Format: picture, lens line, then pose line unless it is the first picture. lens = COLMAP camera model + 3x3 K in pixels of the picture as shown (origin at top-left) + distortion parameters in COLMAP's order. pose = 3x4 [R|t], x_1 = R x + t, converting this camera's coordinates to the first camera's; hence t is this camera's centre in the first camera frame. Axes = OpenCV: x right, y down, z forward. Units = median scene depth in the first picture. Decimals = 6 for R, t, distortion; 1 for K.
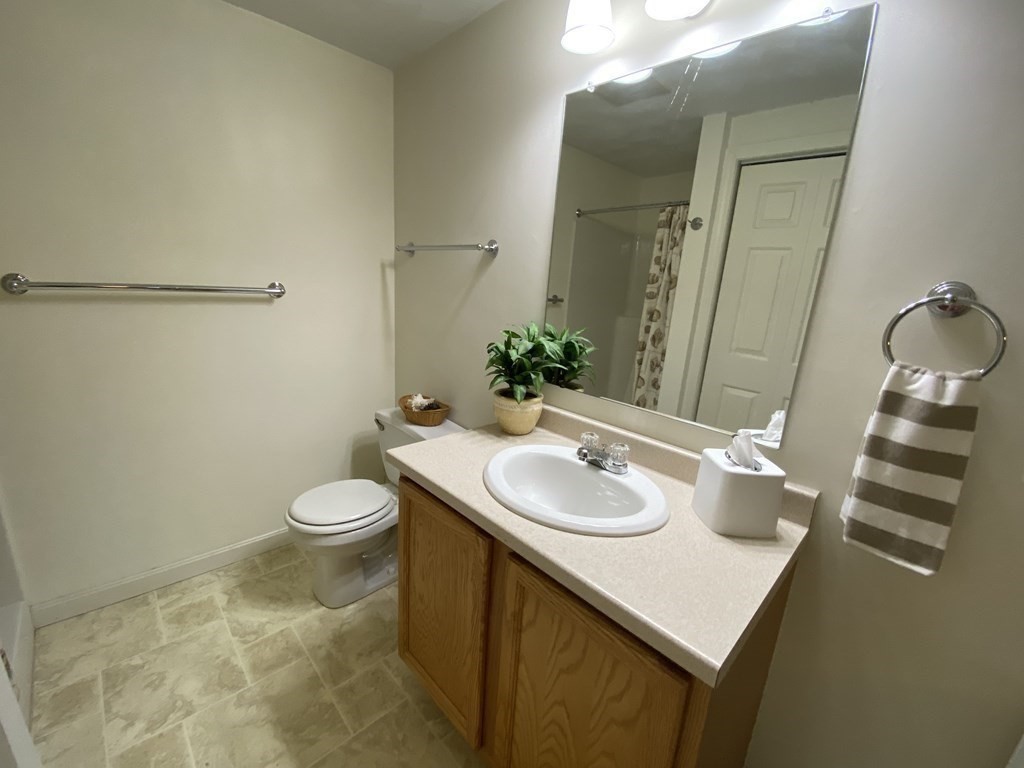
lens RADIAL K [[414.9, 0, 506.0], [0, 414.9, 382.8], [0, 0, 1]] dist [0.029182, -0.022234]
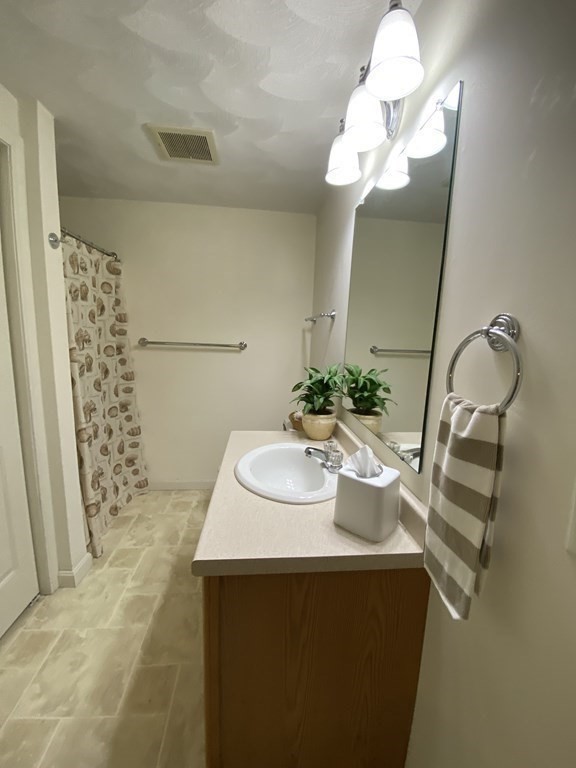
lens RADIAL K [[311.2, 0, 288.0], [0, 311.2, 384.0], [0, 0, 1]] dist [0.029182, -0.022234]
pose [[0.788033, 0.062618, -0.612440, 0.639126], [-0.128878, 0.989551, -0.064654, 0.016601], [0.601991, 0.129879, 0.787869, 0.077705]]
